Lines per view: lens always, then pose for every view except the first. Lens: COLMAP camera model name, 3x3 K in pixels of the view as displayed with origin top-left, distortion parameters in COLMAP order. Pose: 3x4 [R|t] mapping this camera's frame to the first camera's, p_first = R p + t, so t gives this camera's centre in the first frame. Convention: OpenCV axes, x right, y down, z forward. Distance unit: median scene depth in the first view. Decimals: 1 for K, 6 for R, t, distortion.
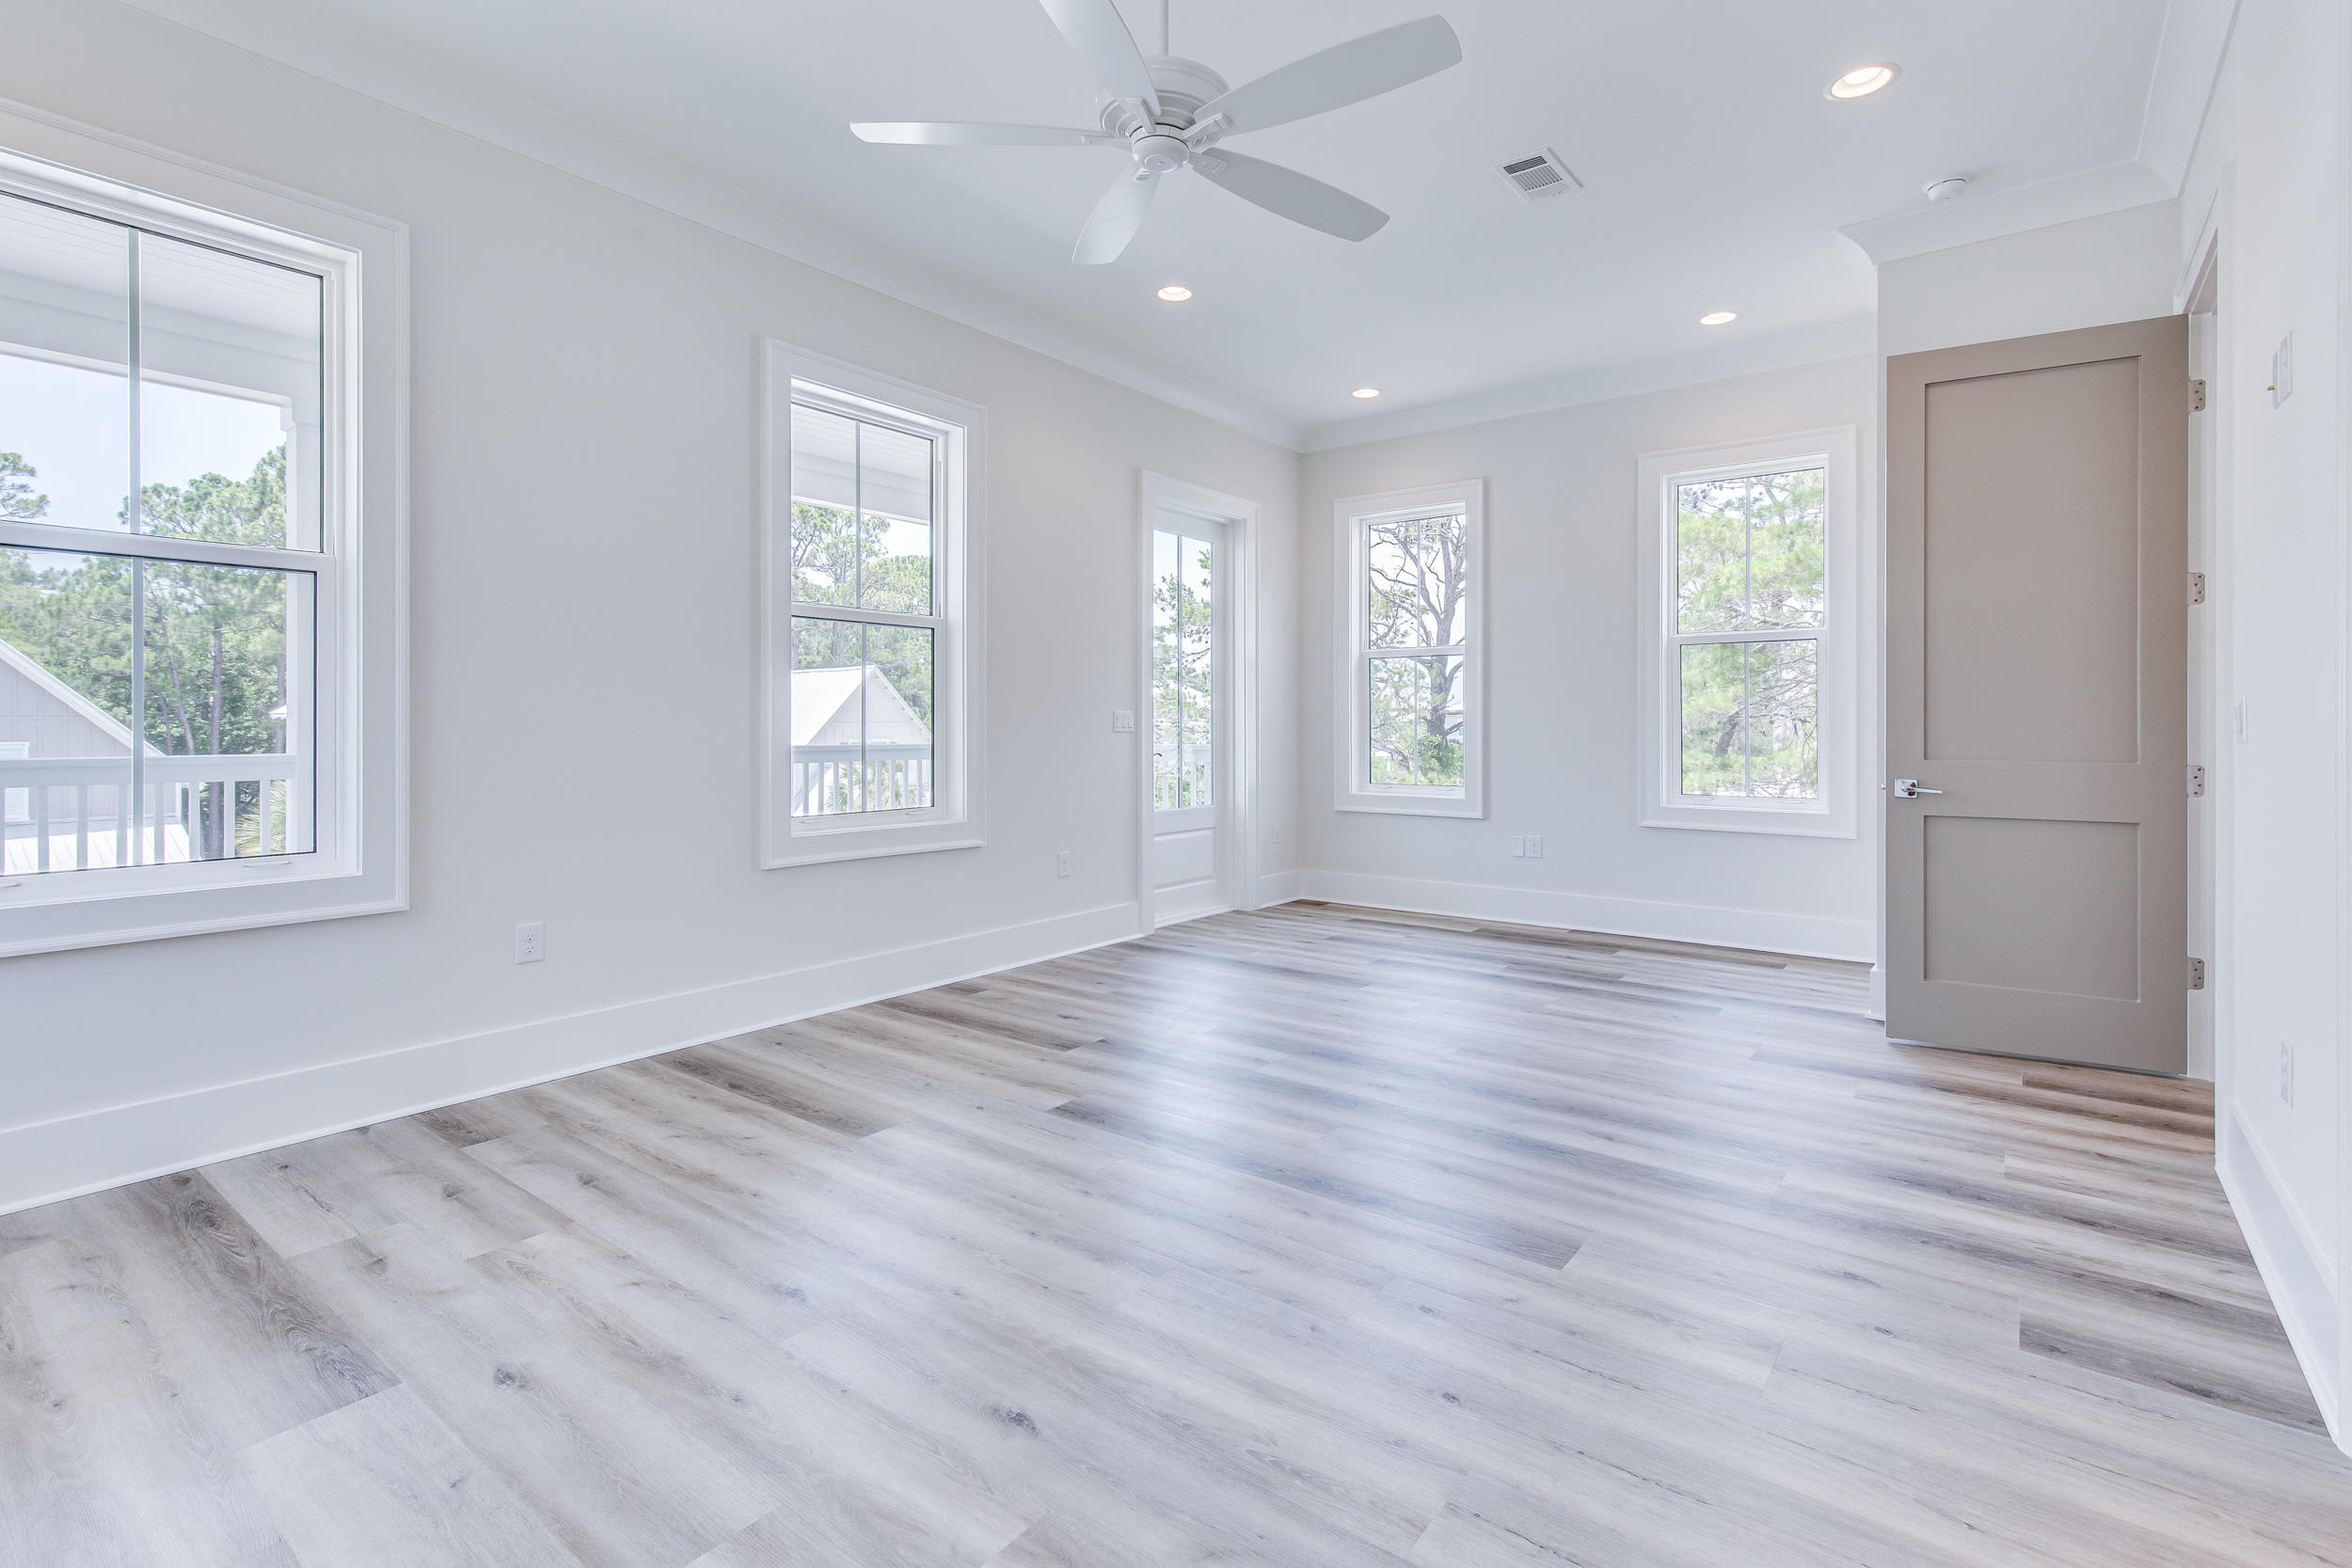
lens RADIAL K [[1083.7, 0, 1190.6], [0, 1083.7, 774.0], [0, 0, 1]] dist [0.008461, 0.000093]
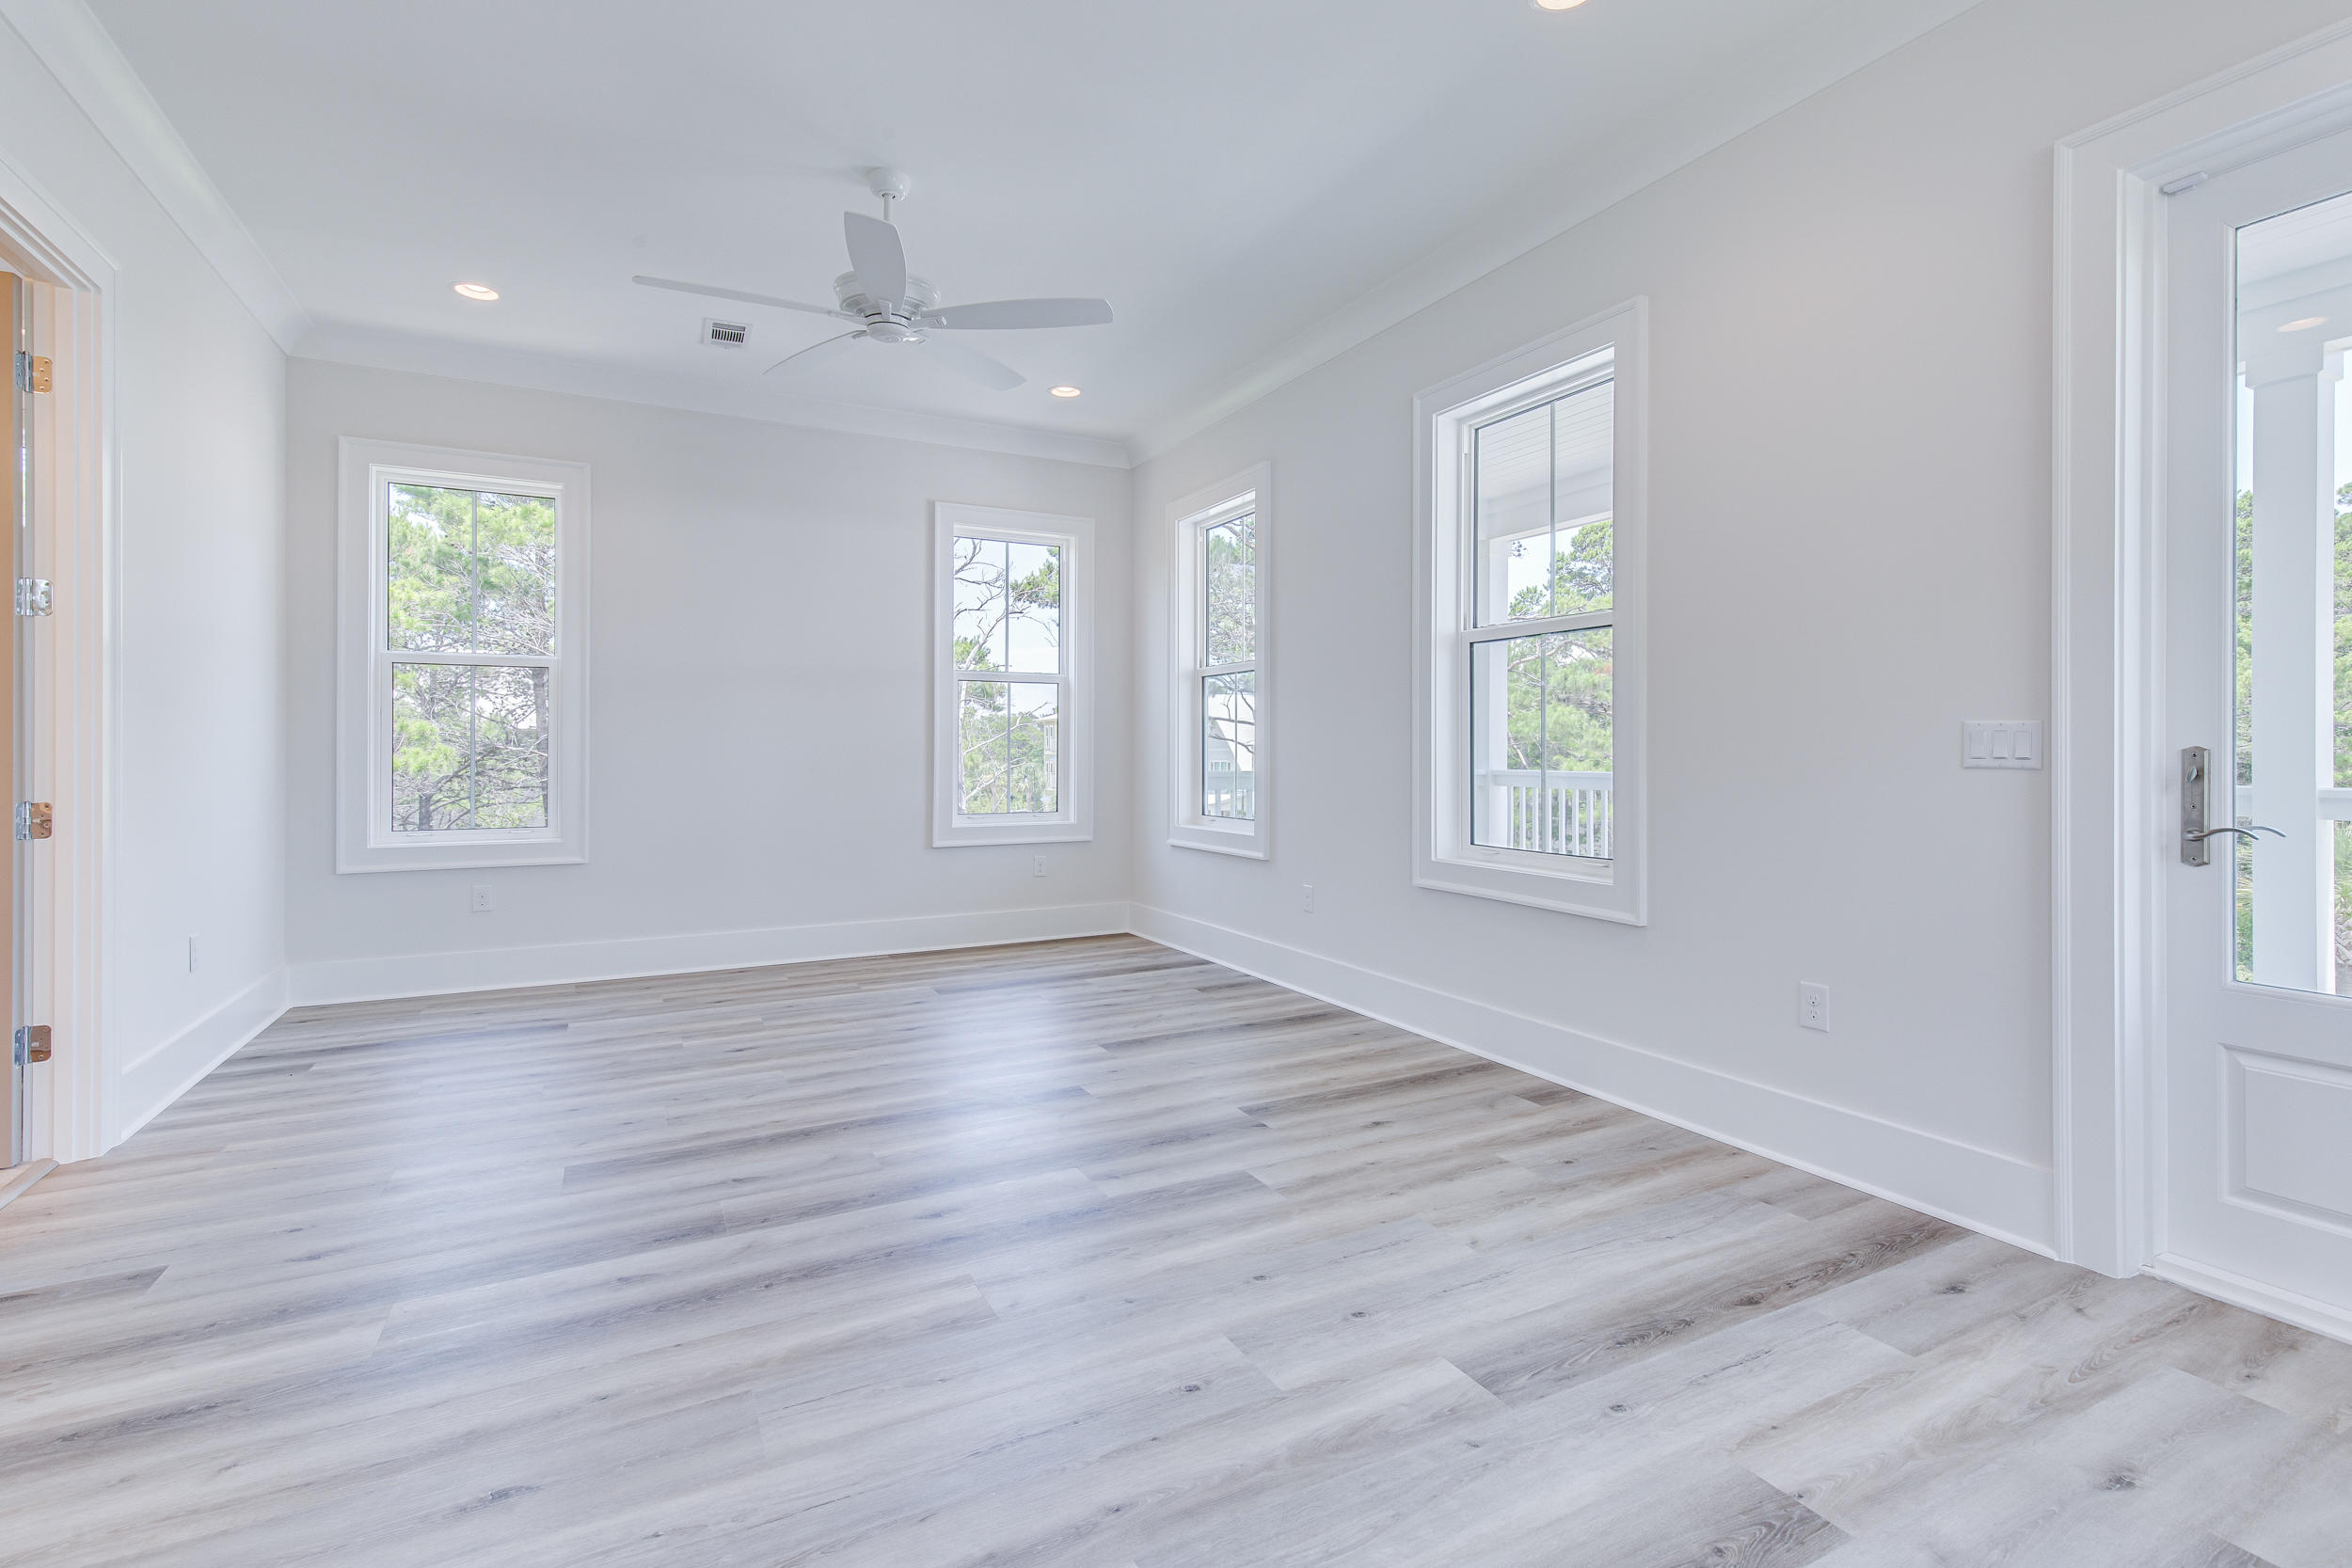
lens RADIAL K [[1089.5, 0, 1186.2], [0, 1089.5, 708.6], [0, 0, 1]] dist [0.002518, -0.000995]
pose [[-0.420839, -0.036197, -0.906413, 0.987340], [-0.042672, 0.998887, -0.020077, -0.079868], [0.906131, 0.030229, -0.421915, 1.766780]]
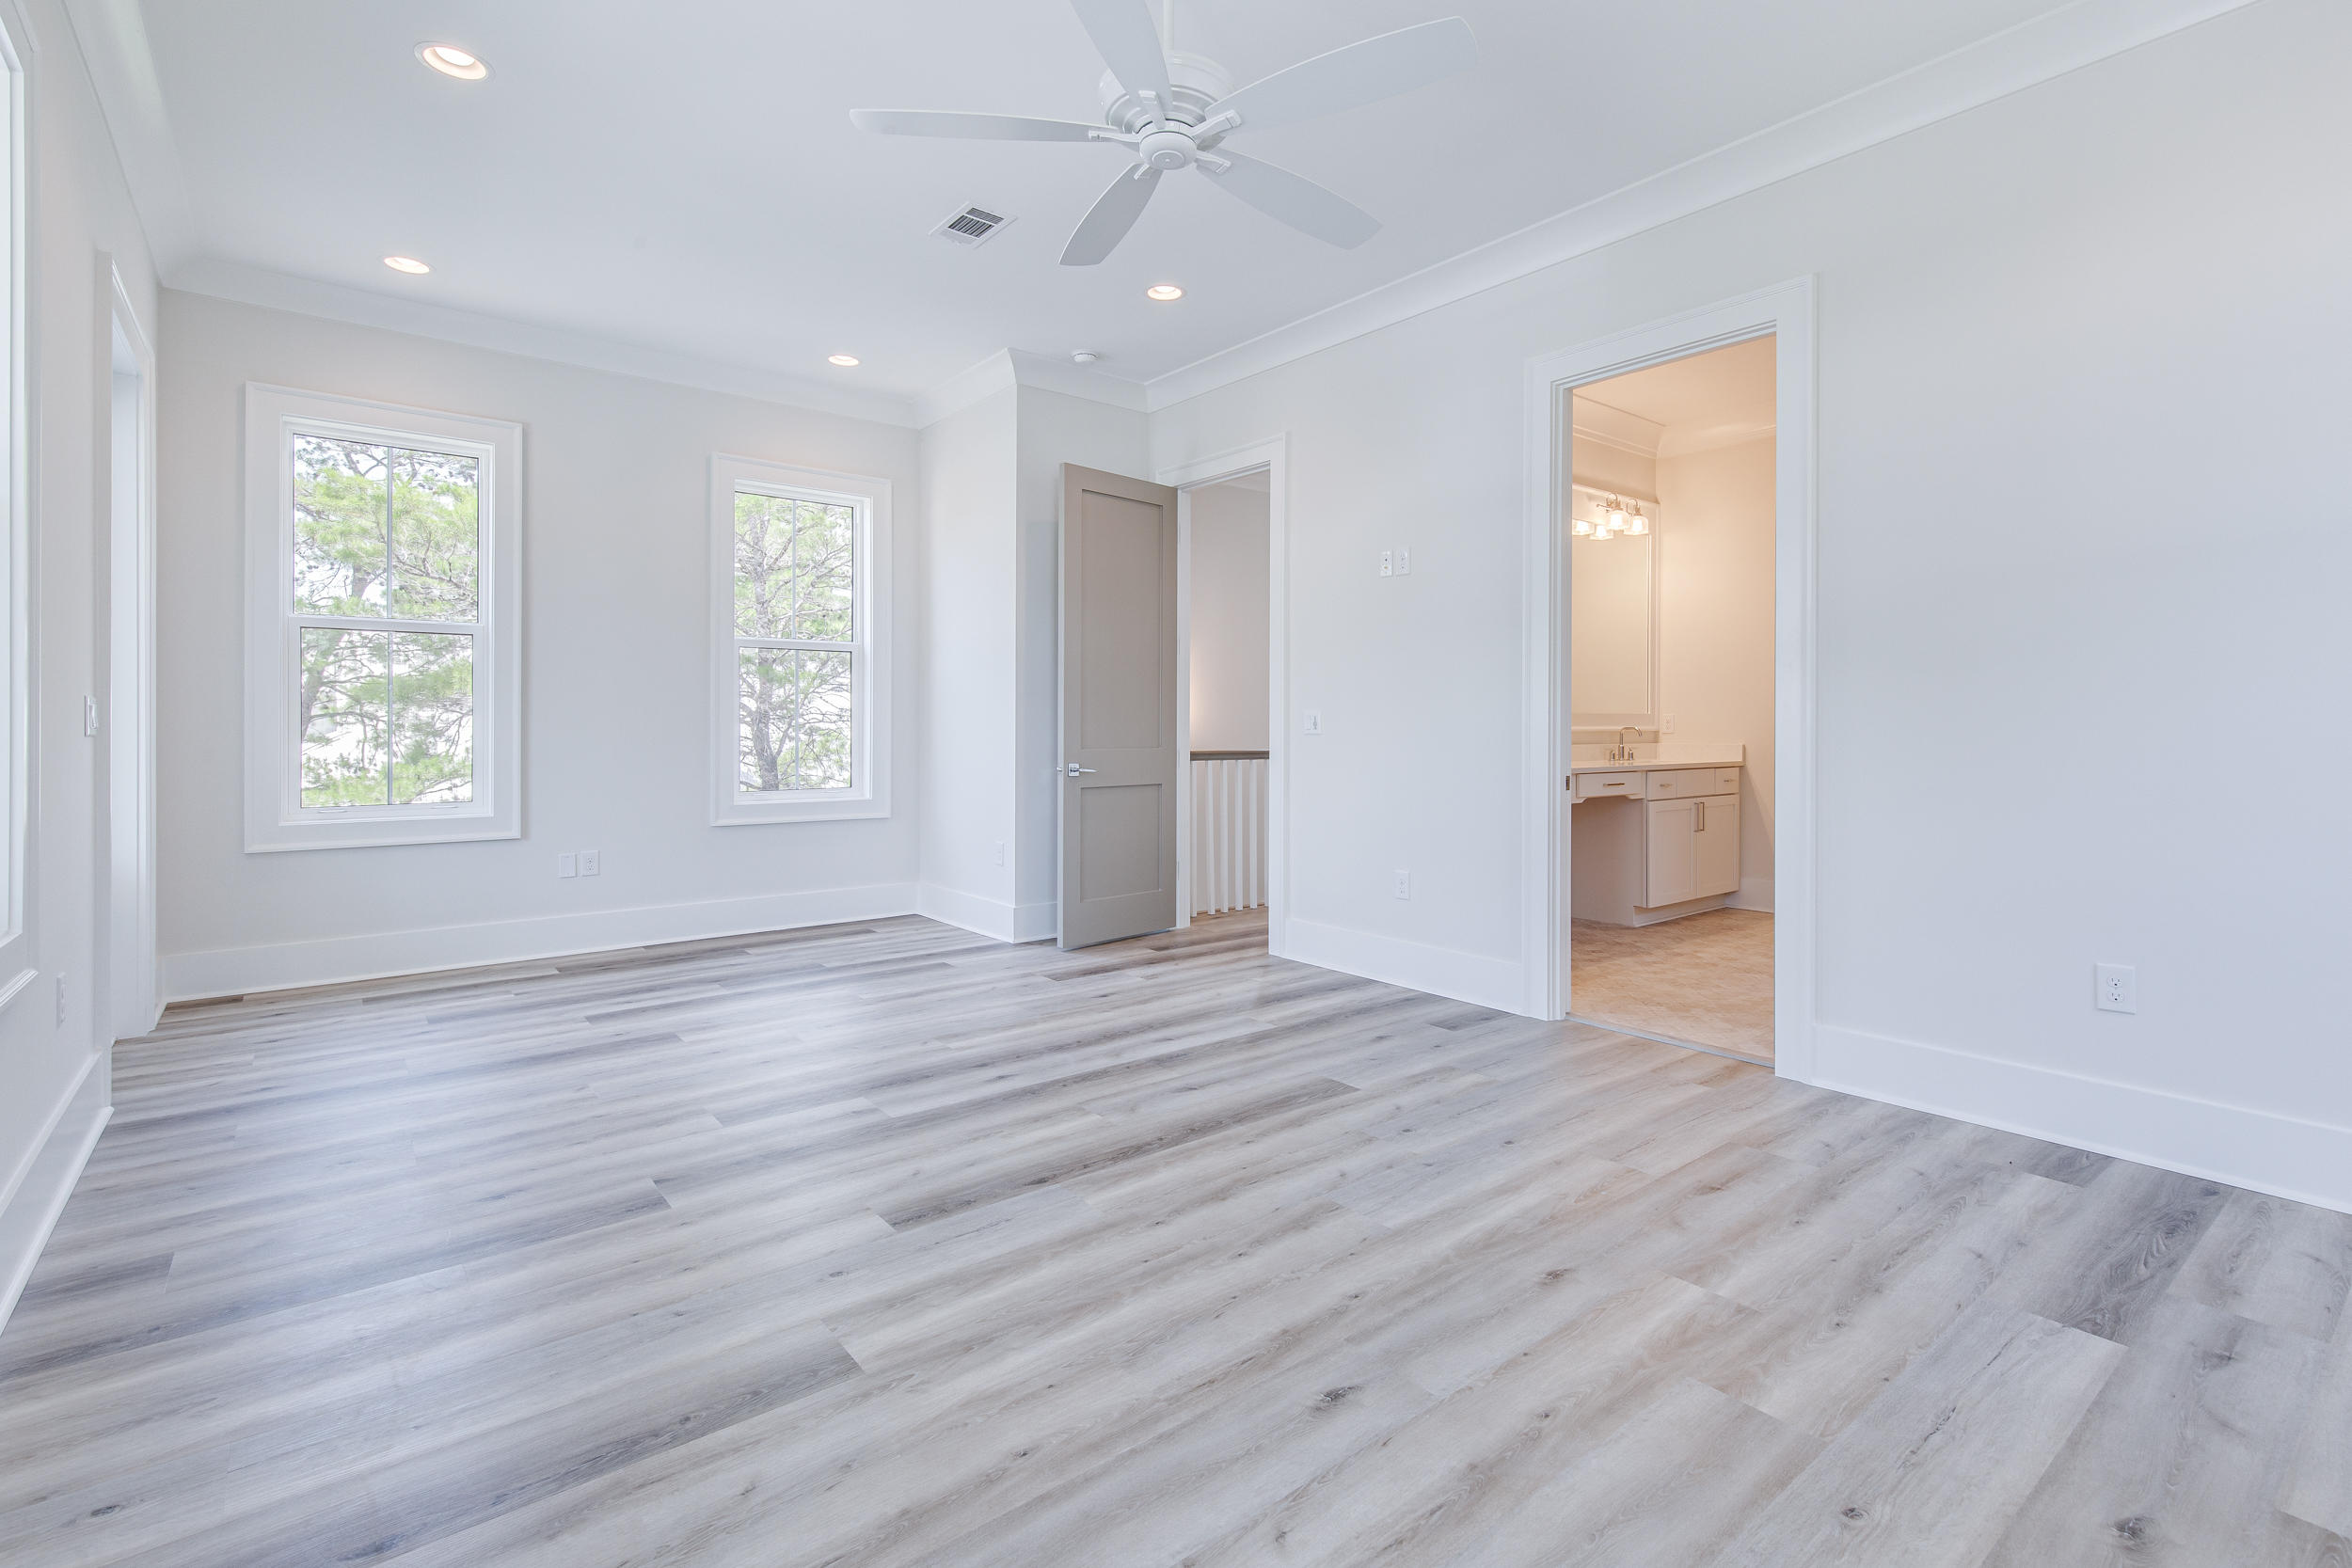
lens RADIAL K [[1099.5, 0, 1199.4], [0, 1099.5, 750.7], [0, 0, 1]] dist [0.010104, -0.000187]
pose [[0.231620, -0.023664, 0.972519, -0.921963], [0.045336, 0.998880, 0.013508, -0.027453], [-0.971749, 0.040961, 0.232433, 0.675602]]
